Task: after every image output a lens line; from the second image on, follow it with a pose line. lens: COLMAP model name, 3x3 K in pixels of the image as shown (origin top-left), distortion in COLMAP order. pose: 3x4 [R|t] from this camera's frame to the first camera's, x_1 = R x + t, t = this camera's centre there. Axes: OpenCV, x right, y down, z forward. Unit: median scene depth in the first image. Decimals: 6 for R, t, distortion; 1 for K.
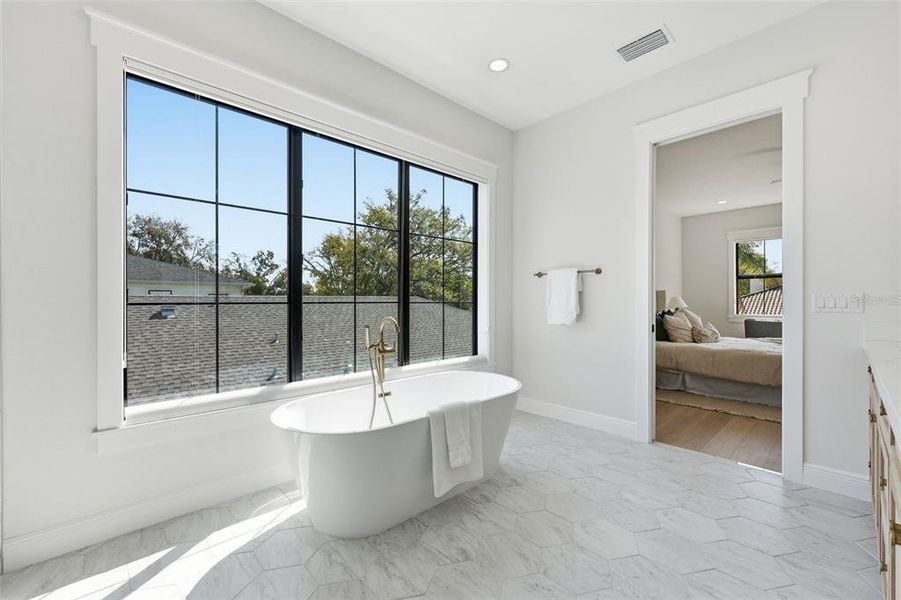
lens RADIAL K [[368.5, 0, 453.0], [0, 368.5, 304.0], [0, 0, 1]] dist [0.018314, 0.000110]
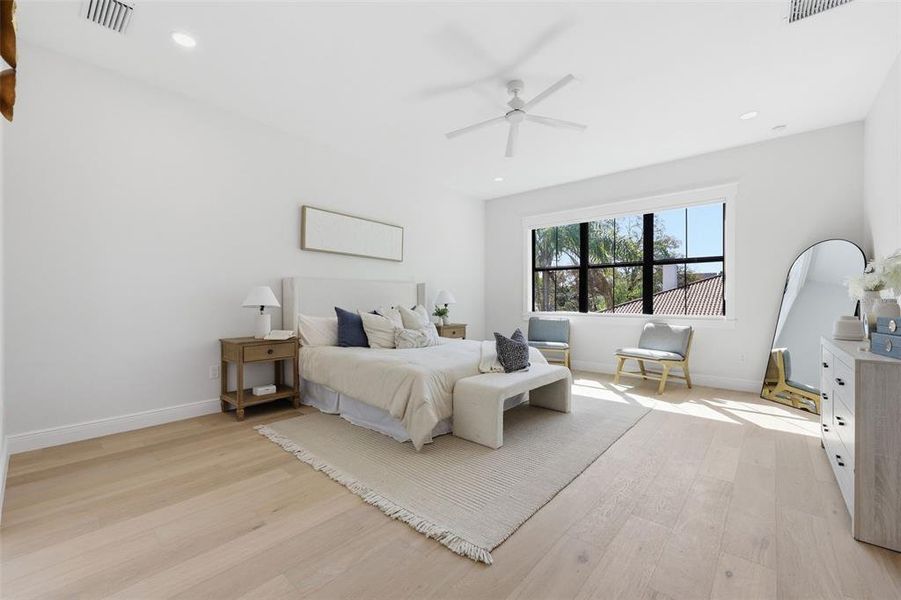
lens RADIAL K [[371.6, 0, 451.8], [0, 371.6, 303.3], [0, 0, 1]] dist [0.000714, 0.000423]
pose [[0.995278, 0.001143, 0.097054, 0.691569], [-0.001384, 0.999996, 0.002409, 0.008380], [-0.097051, -0.002532, 0.995276, 0.219619]]
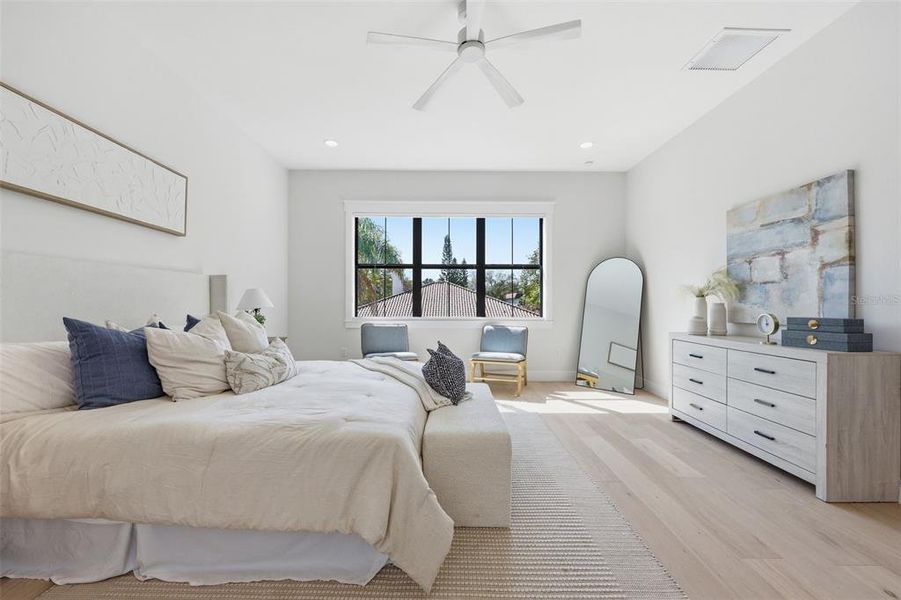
lens RADIAL K [[371.6, 0, 451.8], [0, 371.6, 303.3], [0, 0, 1]] dist [0.000714, 0.000423]
pose [[0.681963, 0.003453, 0.731378, 0.514464], [-0.000322, 0.999990, -0.004421, 0.006595], [-0.731386, 0.002780, 0.681958, 0.531133]]
